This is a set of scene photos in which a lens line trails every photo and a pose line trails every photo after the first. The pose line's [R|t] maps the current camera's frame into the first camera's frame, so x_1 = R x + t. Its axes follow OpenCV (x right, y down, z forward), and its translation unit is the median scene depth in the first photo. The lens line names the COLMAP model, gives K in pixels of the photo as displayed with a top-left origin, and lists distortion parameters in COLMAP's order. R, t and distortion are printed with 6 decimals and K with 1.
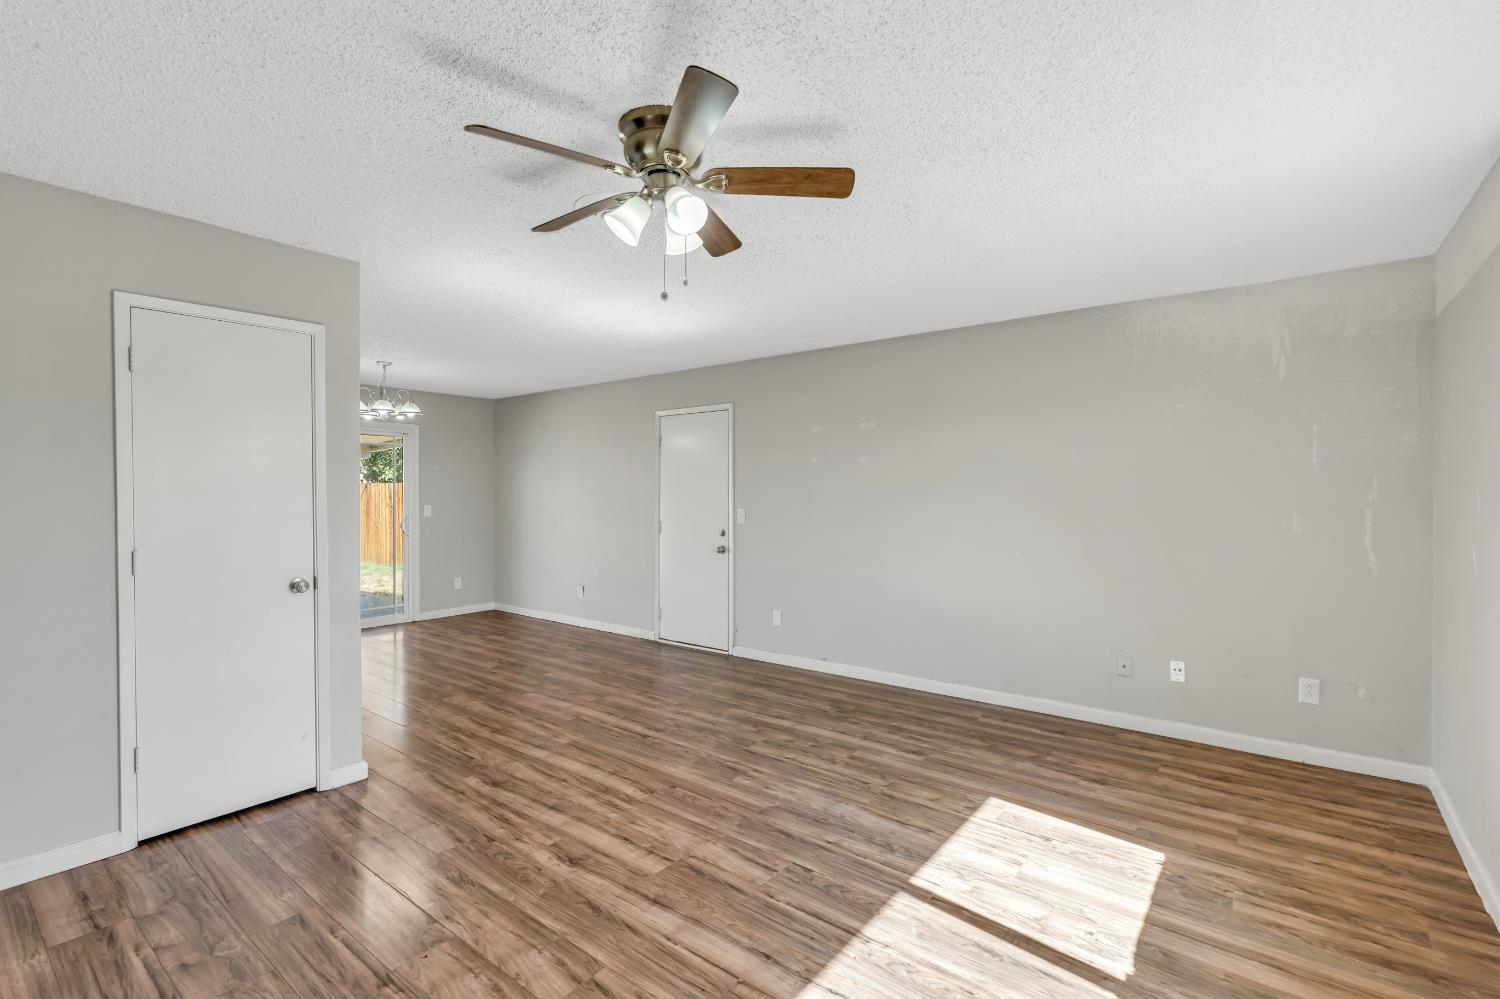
lens RADIAL K [[681.6, 0, 737.2], [0, 681.6, 494.9], [0, 0, 1]] dist [-0.003561, 0.000243]
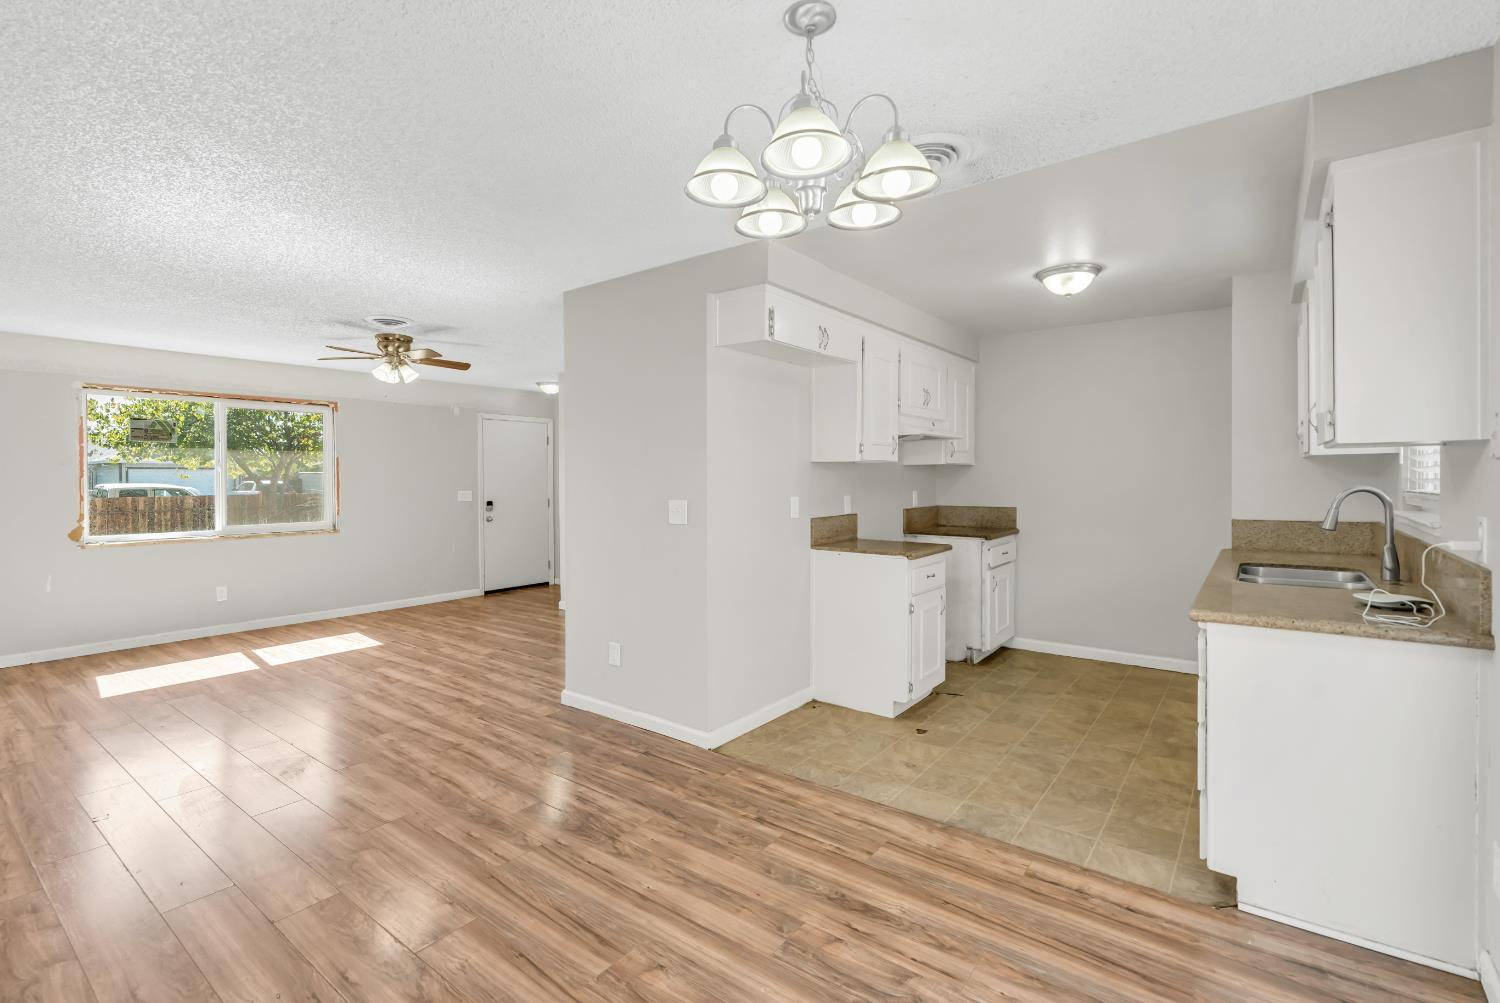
lens RADIAL K [[692.1, 0, 739.3], [0, 692.1, 491.0], [0, 0, 1]] dist [-0.001336, -0.000013]
pose [[-0.999800, 0.006890, -0.018752, -0.836786], [0.006463, 0.999720, 0.022752, -0.004396], [0.018904, 0.022626, -0.999565, 2.241977]]
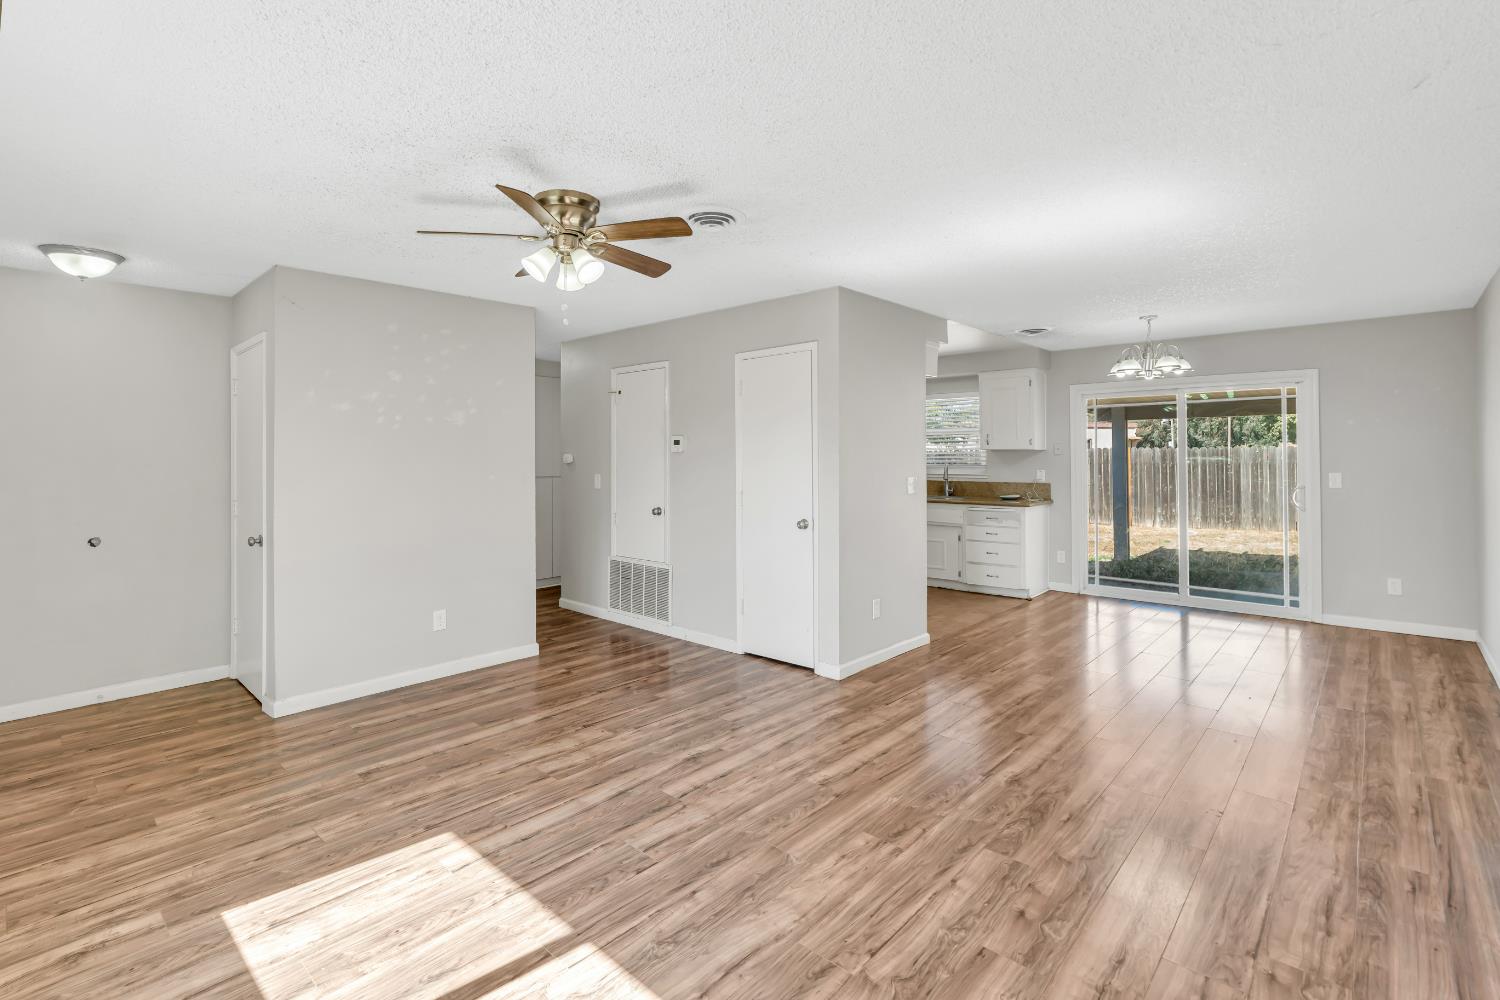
lens RADIAL K [[692.4, 0, 754.6], [0, 692.4, 449.9], [0, 0, 1]] dist [-0.000994, 0.000190]
pose [[-0.057433, -0.007475, -0.998321, 0.777646], [0.003387, 0.999965, -0.007682, -0.014139], [0.998344, -0.003823, -0.057406, 0.900694]]
